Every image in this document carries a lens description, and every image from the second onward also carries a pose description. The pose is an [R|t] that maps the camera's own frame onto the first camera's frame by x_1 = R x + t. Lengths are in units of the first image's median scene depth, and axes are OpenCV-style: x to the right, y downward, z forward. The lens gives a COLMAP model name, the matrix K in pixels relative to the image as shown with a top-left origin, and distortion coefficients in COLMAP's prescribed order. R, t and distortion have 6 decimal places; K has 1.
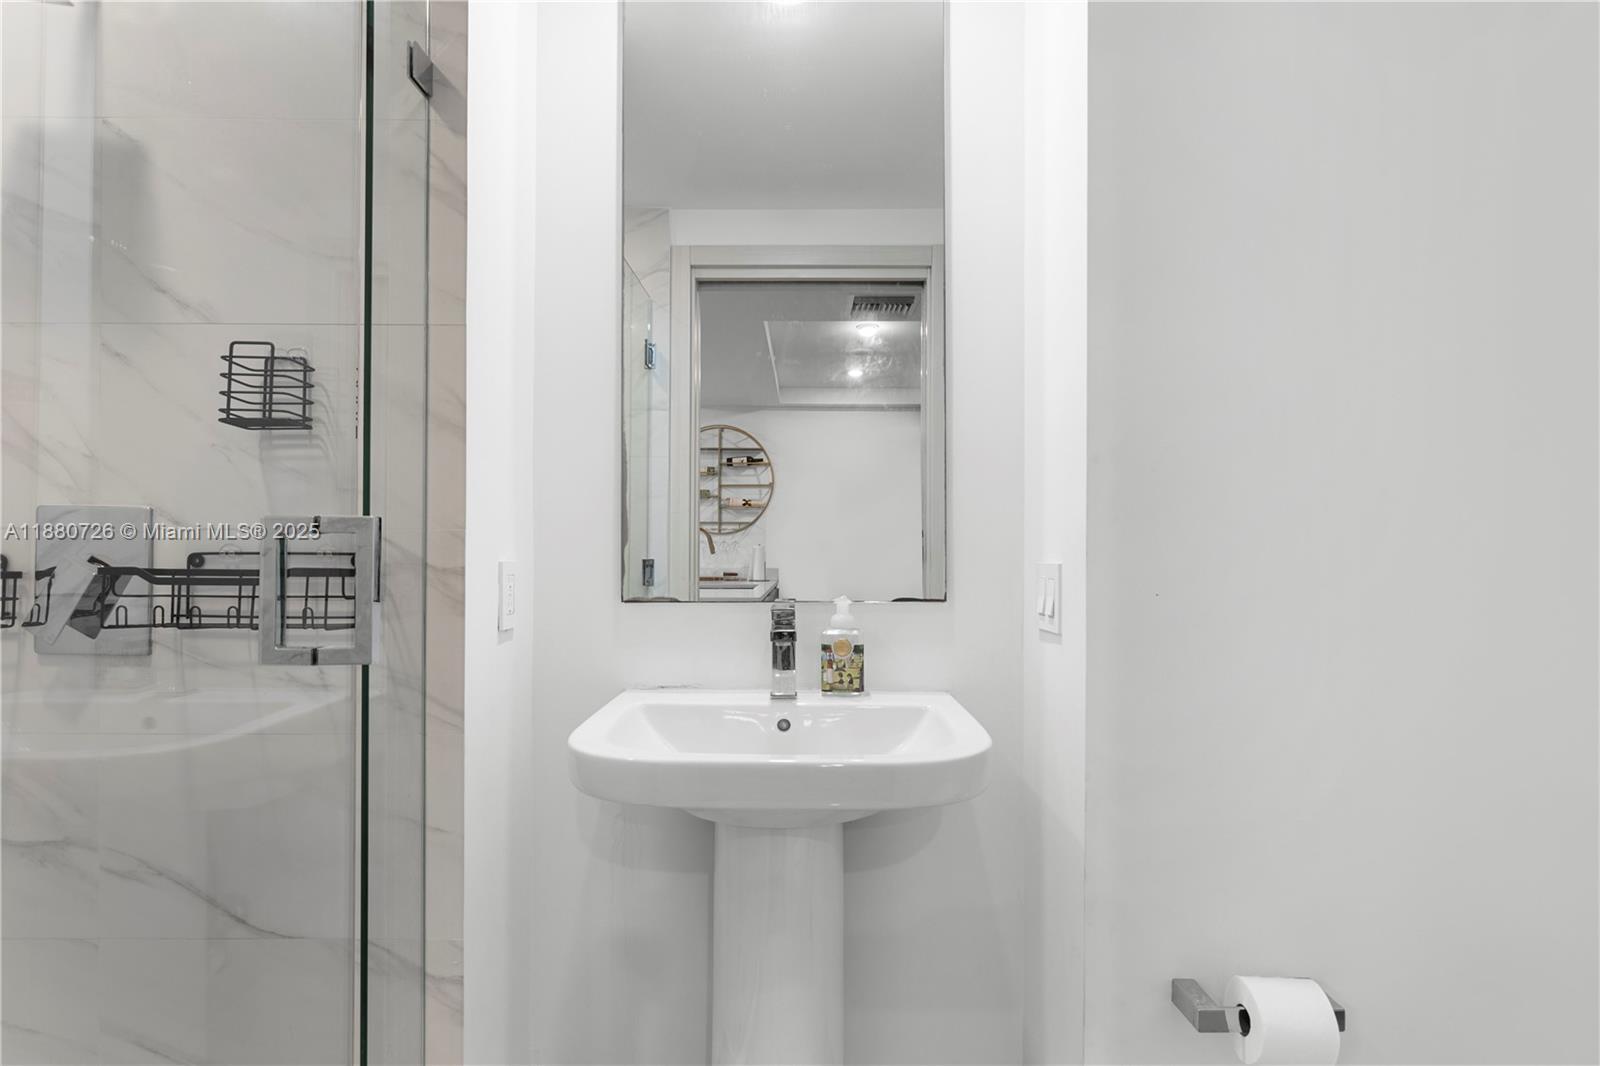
lens RADIAL K [[811.4, 0, 801.2], [0, 811.4, 541.6], [0, 0, 1]] dist [-0.001848, 0.008502]
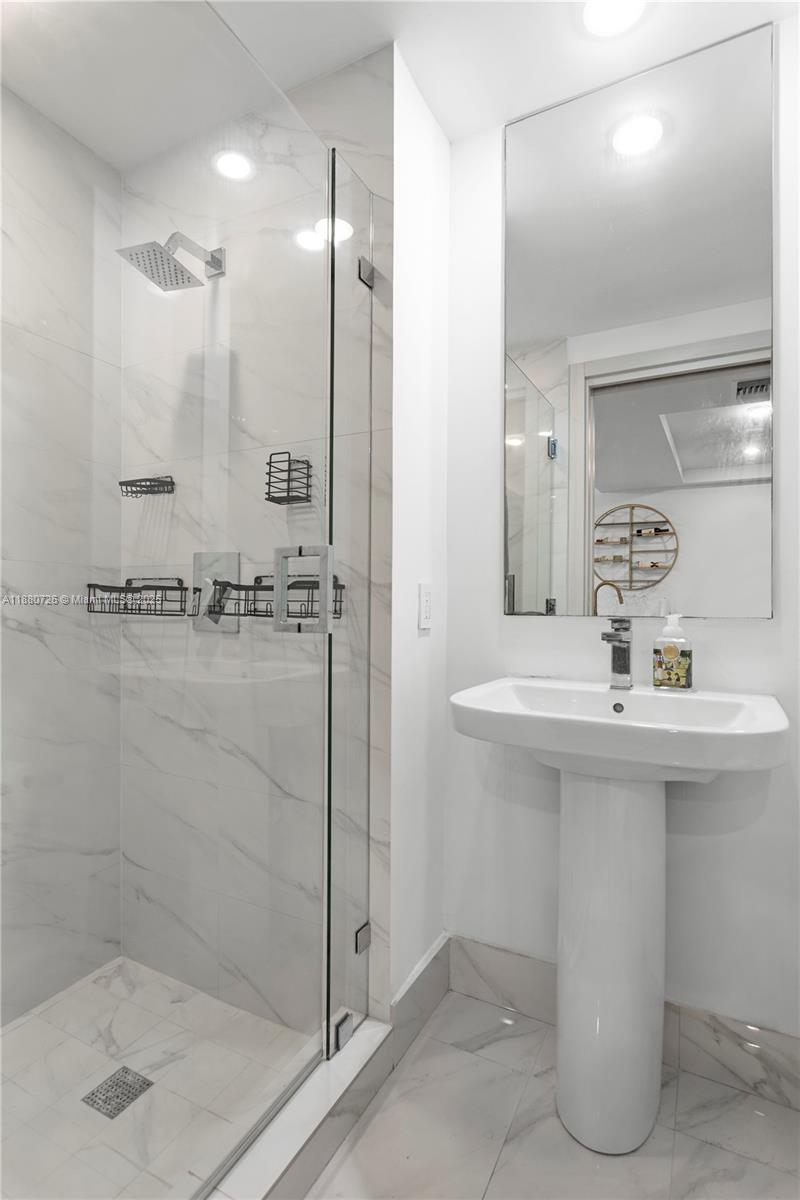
lens RADIAL K [[608.6, 0, 415.3], [0, 608.6, 609.0], [0, 0, 1]] dist [-0.001848, 0.008502]
pose [[0.888614, 0.002718, -0.458647, 0.145363], [-0.000991, 0.999991, 0.004006, 0.067105], [0.458654, -0.003105, 0.888609, -0.022083]]
